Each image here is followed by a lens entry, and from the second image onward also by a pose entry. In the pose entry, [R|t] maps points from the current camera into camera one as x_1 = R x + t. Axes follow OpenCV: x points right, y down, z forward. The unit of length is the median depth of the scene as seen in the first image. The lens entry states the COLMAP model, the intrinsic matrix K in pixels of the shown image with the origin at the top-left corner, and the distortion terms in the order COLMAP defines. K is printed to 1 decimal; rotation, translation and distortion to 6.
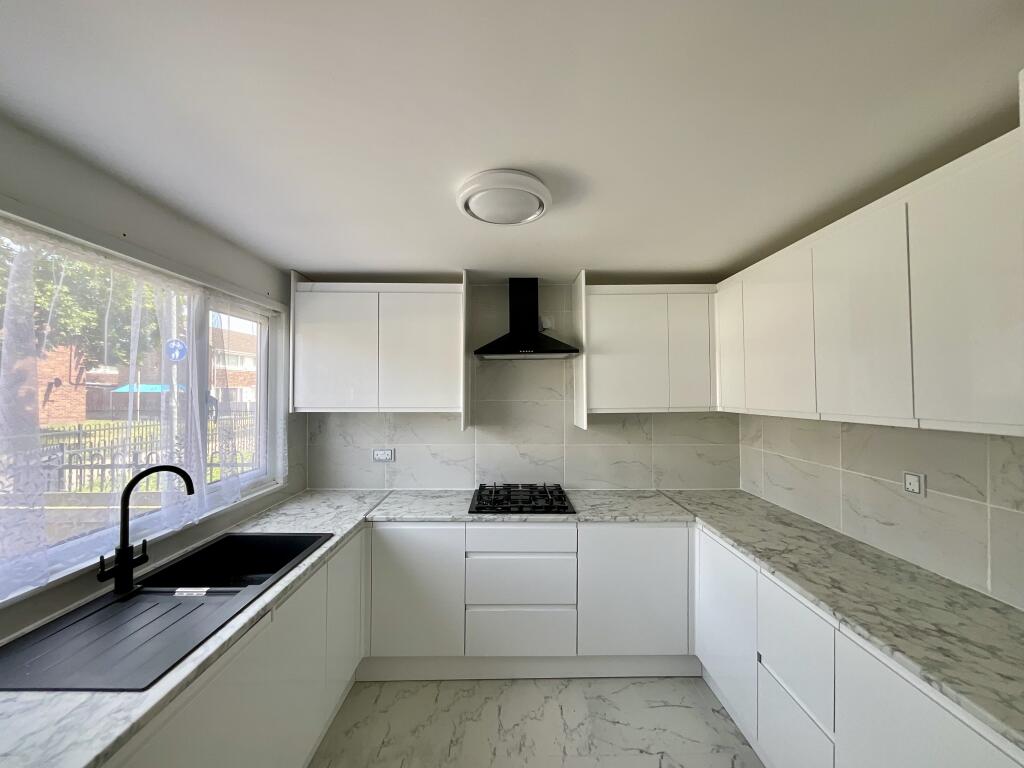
lens RADIAL K [[412.7, 0, 512.0], [0, 412.7, 384.0], [0, 0, 1]] dist [-0.002419, 0.001046]
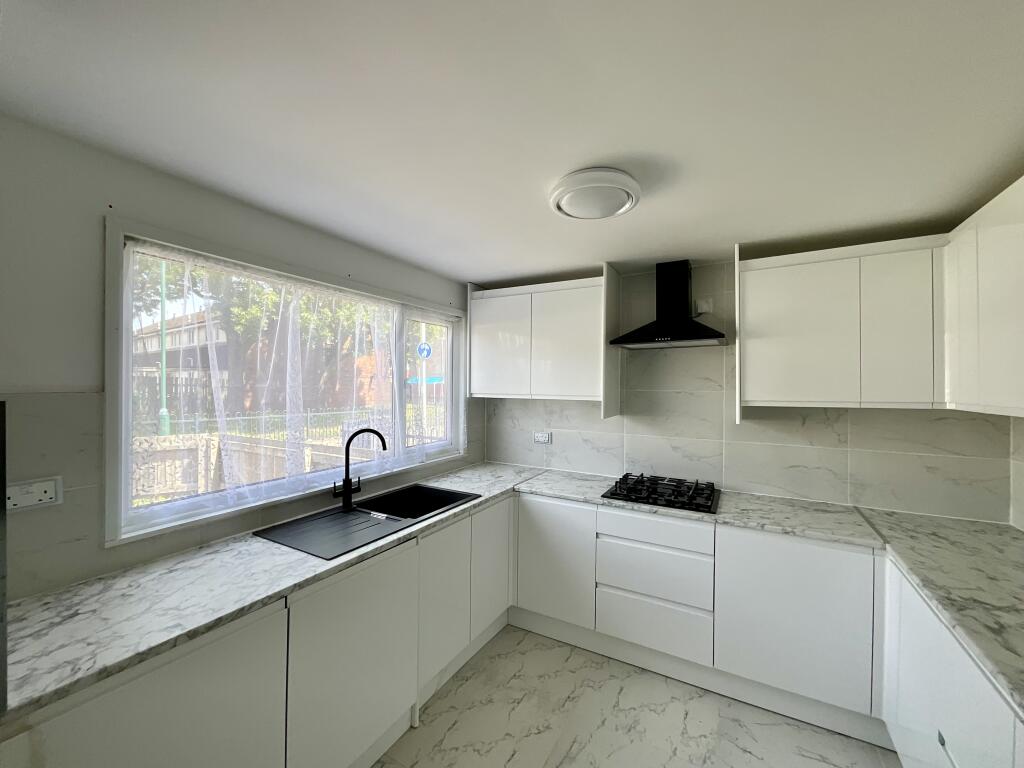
lens RADIAL K [[412.7, 0, 512.0], [0, 412.7, 384.0], [0, 0, 1]] dist [-0.002419, 0.001046]
pose [[0.864842, 0.006259, -0.502004, 0.226395], [0.002395, 0.999859, 0.016592, 0.009526], [0.502038, -0.015551, 0.864706, -0.012508]]
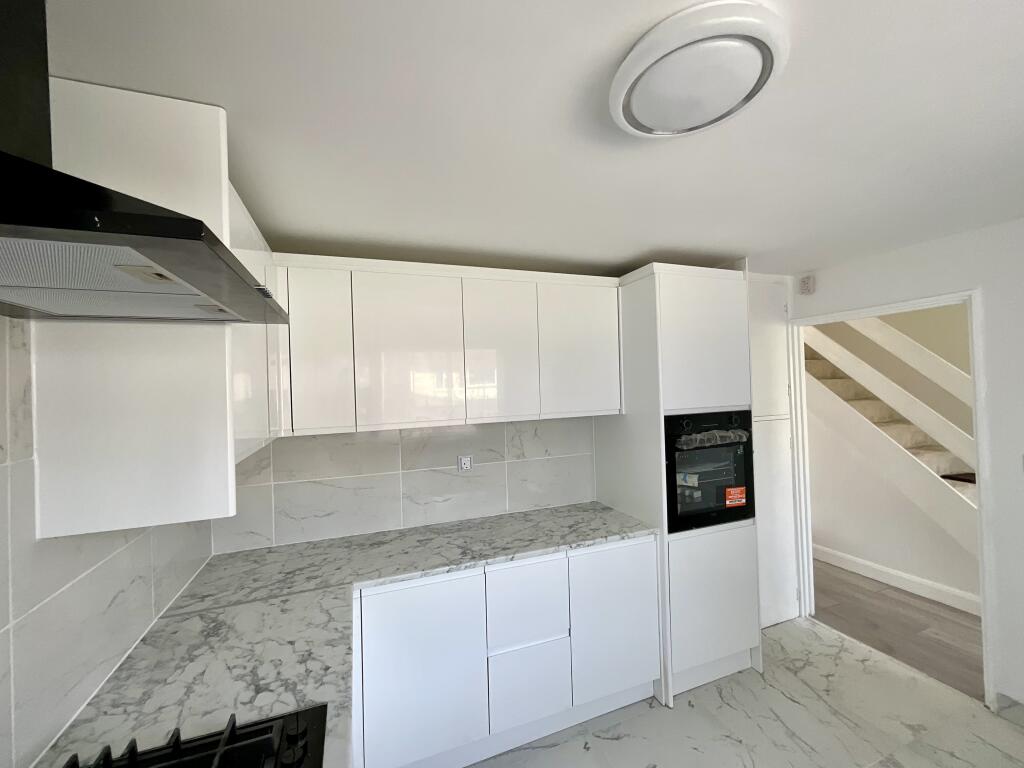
lens RADIAL K [[412.7, 0, 512.0], [0, 412.7, 384.0], [0, 0, 1]] dist [-0.002419, 0.001046]
pose [[-0.349595, 0.023987, 0.936594, -0.320103], [0.014843, 0.999689, -0.020062, -0.003022], [-0.936783, 0.006889, -0.349843, 0.987565]]
